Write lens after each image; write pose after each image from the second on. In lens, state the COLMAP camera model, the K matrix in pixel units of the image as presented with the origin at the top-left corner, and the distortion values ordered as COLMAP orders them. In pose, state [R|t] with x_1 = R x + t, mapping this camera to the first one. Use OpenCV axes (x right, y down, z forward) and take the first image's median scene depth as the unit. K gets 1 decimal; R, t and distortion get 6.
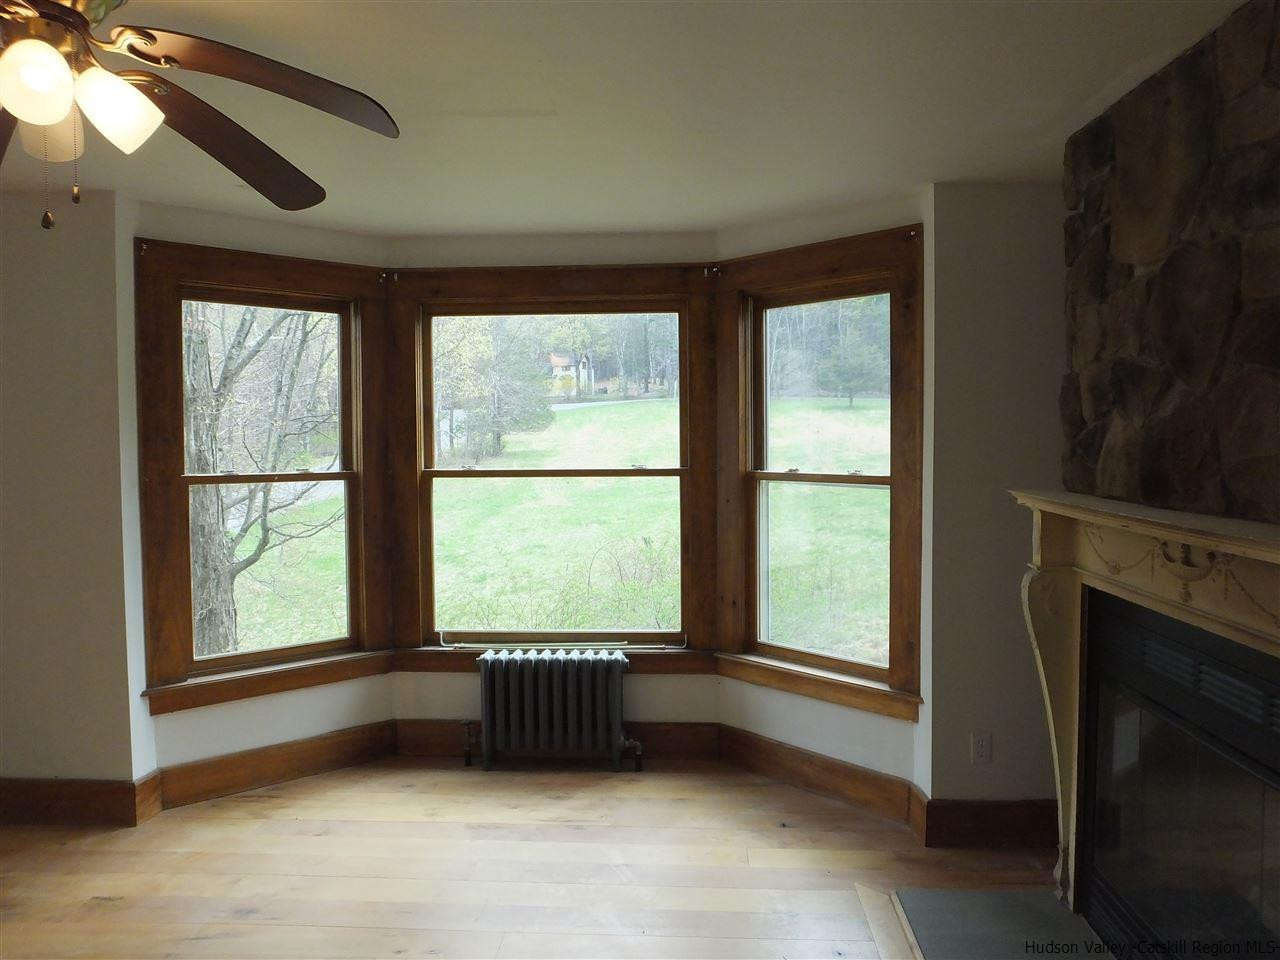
lens RADIAL K [[939.4, 0, 631.3], [0, 939.4, 485.0], [0, 0, 1]] dist [-0.070881, 0.055517]
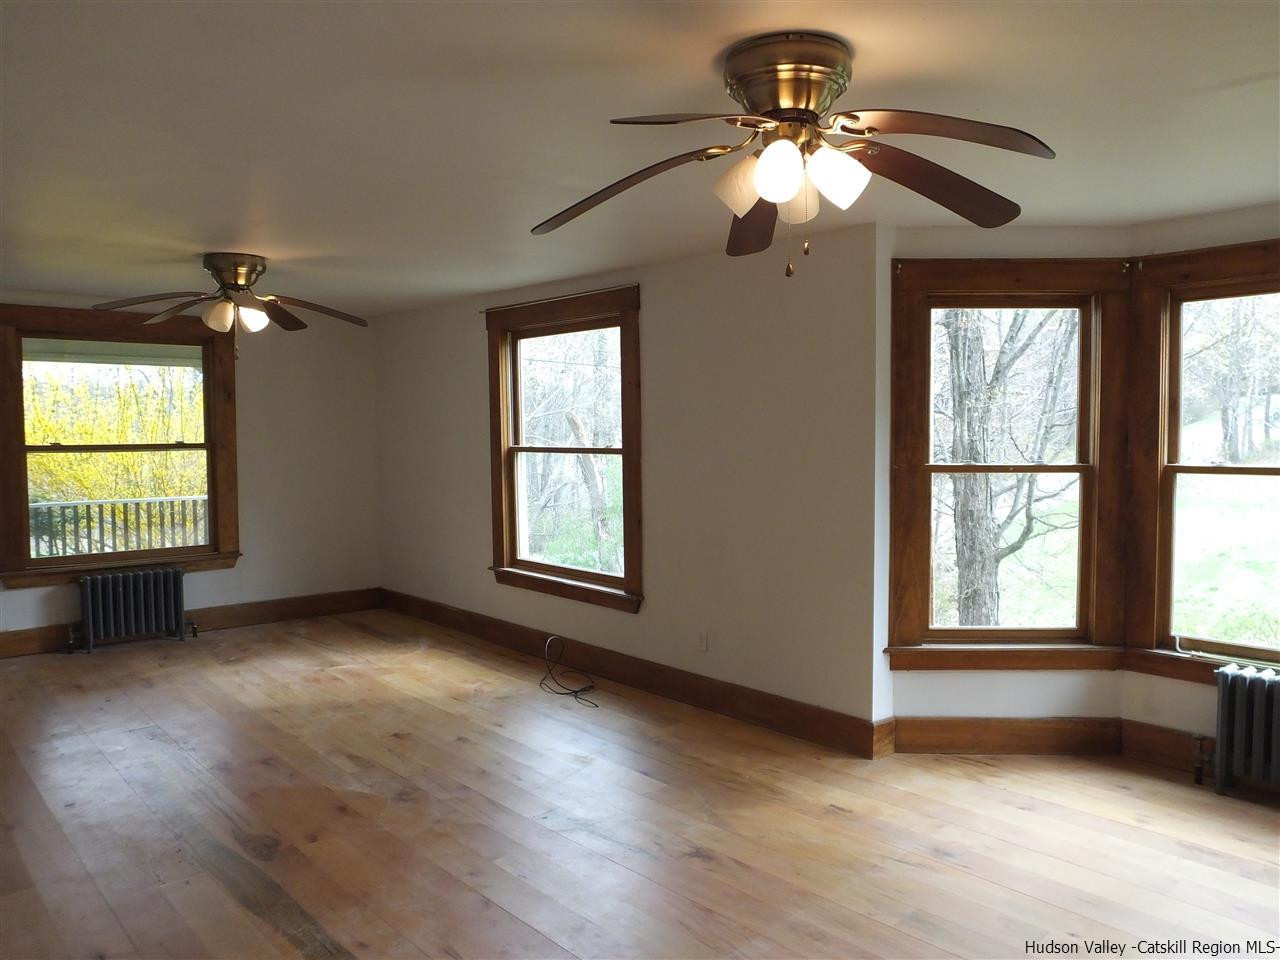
lens RADIAL K [[939.4, 0, 637.7], [0, 939.4, 481.3], [0, 0, 1]] dist [-0.070881, 0.055517]
pose [[0.689140, 0.037737, -0.723645, 0.098175], [-0.031802, 0.999256, 0.021824, -0.003012], [0.723930, 0.007973, 0.689828, -0.041991]]
